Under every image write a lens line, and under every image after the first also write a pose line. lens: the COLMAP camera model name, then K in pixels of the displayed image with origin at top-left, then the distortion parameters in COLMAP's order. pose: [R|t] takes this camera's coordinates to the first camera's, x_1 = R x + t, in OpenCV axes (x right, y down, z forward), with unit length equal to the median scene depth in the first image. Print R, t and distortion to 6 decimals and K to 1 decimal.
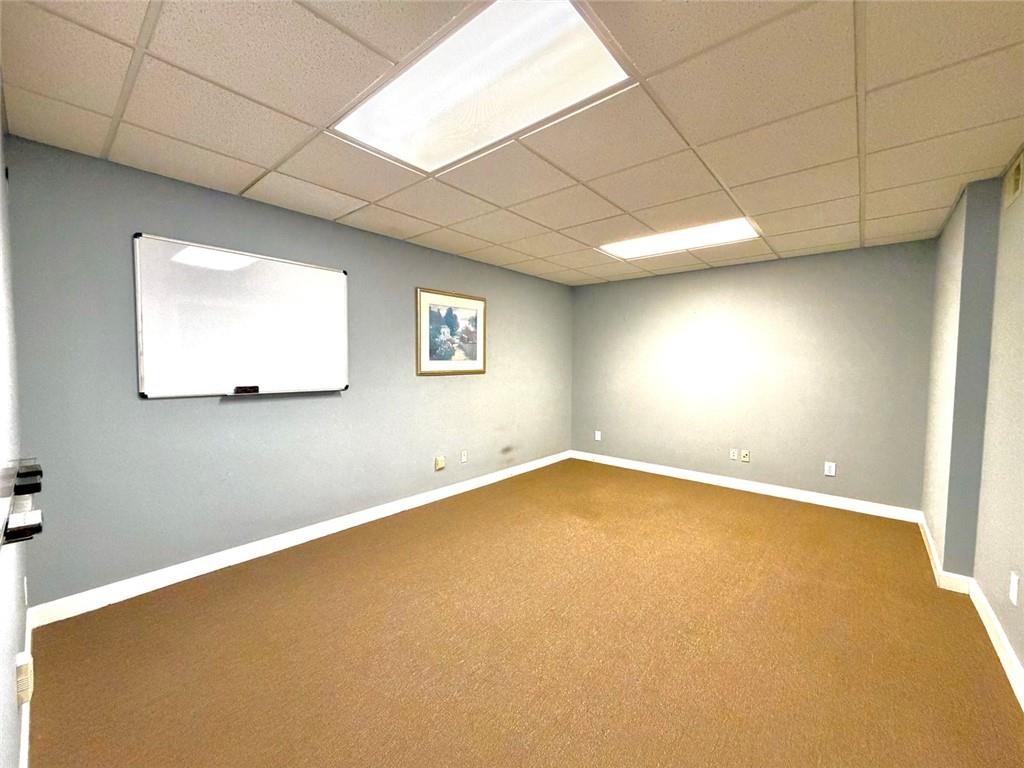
lens RADIAL K [[412.6, 0, 514.1], [0, 412.6, 386.7], [0, 0, 1]] dist [0.002221, 0.000785]
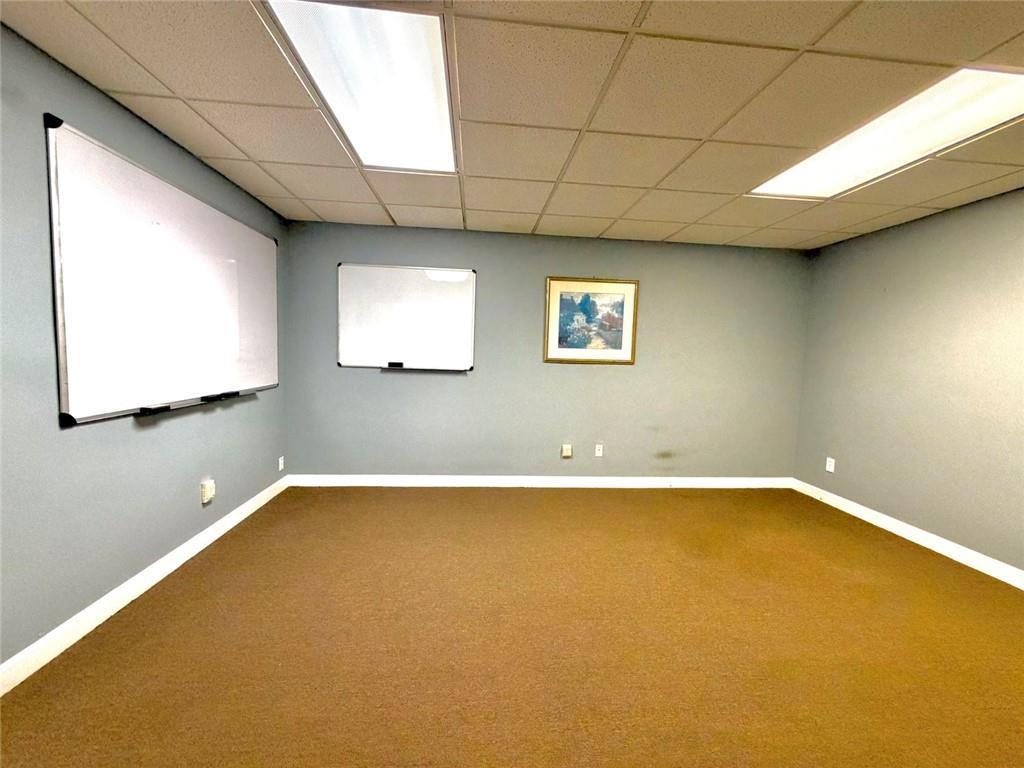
lens RADIAL K [[412.6, 0, 513.7], [0, 412.6, 385.6], [0, 0, 1]] dist [0.002221, 0.000785]
pose [[0.708150, 0.068076, -0.702773, 0.422835], [-0.068534, 0.997268, 0.027544, 0.008015], [0.702728, 0.028659, 0.710881, 0.197573]]
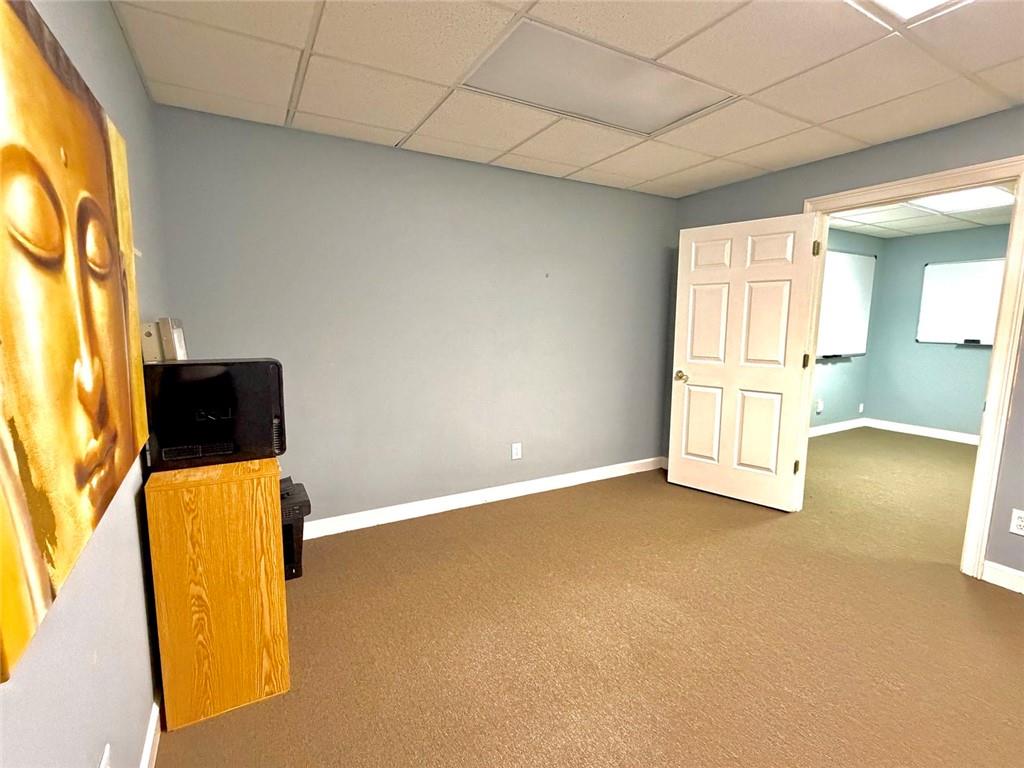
lens RADIAL K [[490.6, 0, 514.5], [0, 490.6, 384.5], [0, 0, 1]] dist [0.012112, -0.000059]
pose [[-0.336114, 0.114782, -0.934801, 1.291561], [-0.068453, 0.986943, 0.145798, 0.008656], [0.939330, 0.112995, -0.323868, -0.055581]]
